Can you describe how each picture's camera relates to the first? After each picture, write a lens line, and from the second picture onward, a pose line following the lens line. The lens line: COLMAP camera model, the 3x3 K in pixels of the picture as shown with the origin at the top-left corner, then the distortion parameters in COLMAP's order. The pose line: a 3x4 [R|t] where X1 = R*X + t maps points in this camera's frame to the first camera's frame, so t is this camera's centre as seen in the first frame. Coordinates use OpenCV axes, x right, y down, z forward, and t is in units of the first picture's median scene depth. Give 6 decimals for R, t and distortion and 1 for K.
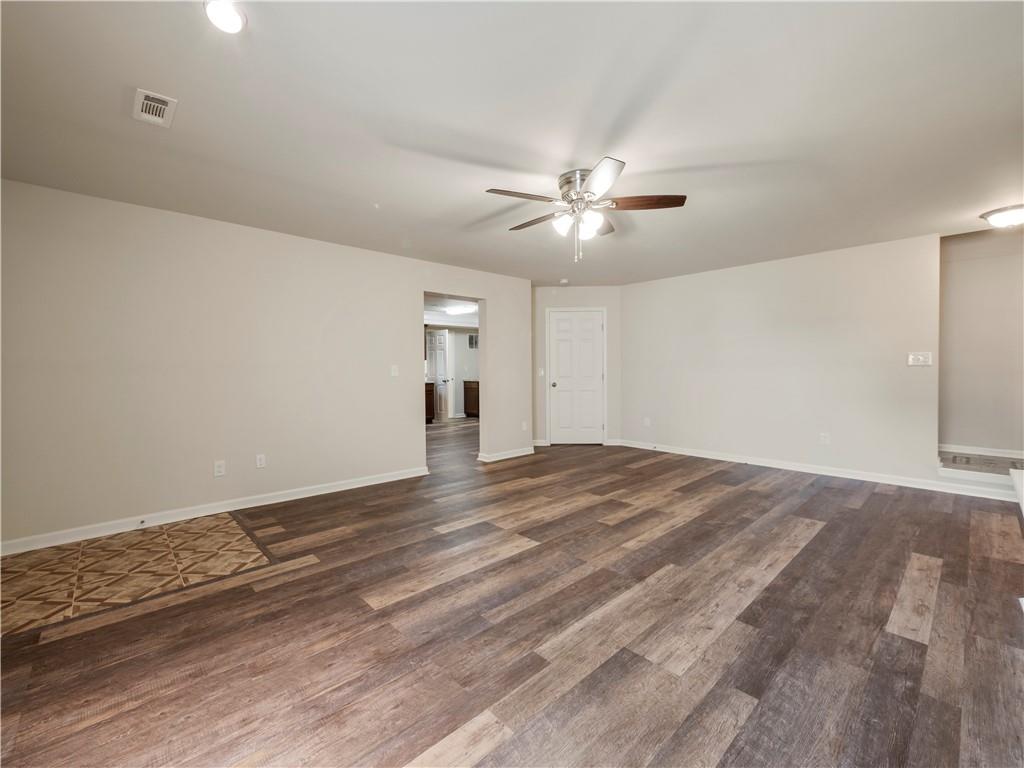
lens RADIAL K [[438.8, 0, 510.7], [0, 438.8, 377.6], [0, 0, 1]] dist [-0.003855, -0.000582]
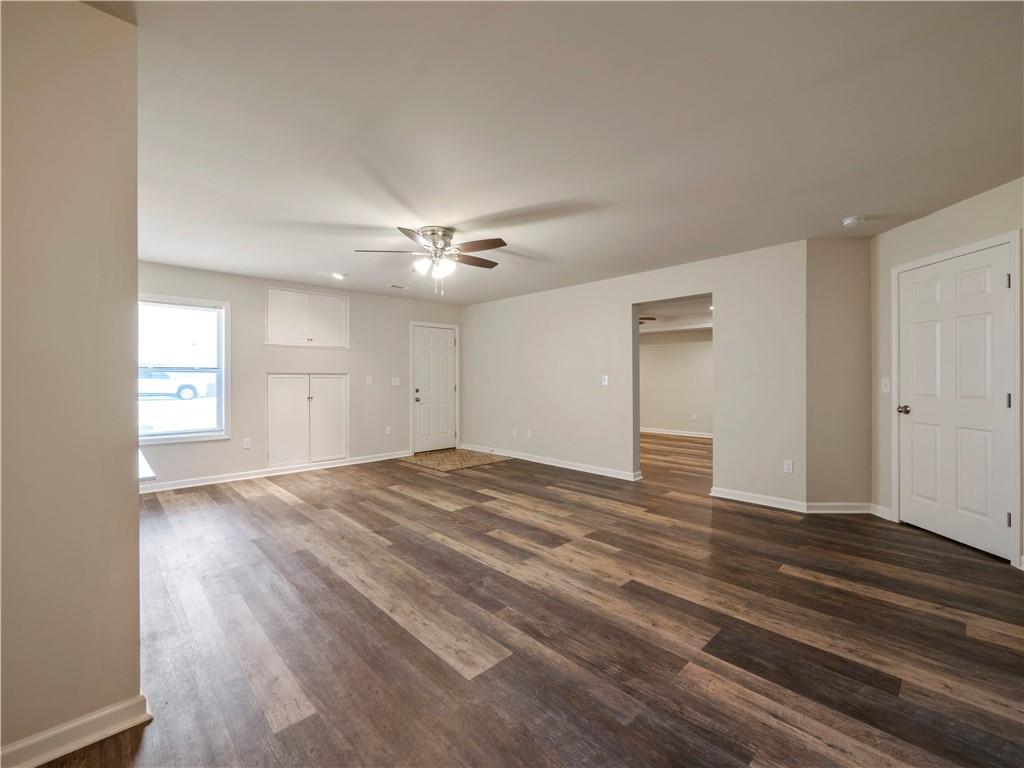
lens RADIAL K [[438.8, 0, 510.7], [0, 438.8, 377.6], [0, 0, 1]] dist [-0.003855, -0.000582]
pose [[-0.002938, 0.002413, -0.999993, 1.239840], [-0.015948, 0.999870, 0.002460, -0.031472], [0.999868, 0.015955, -0.002899, 1.042594]]
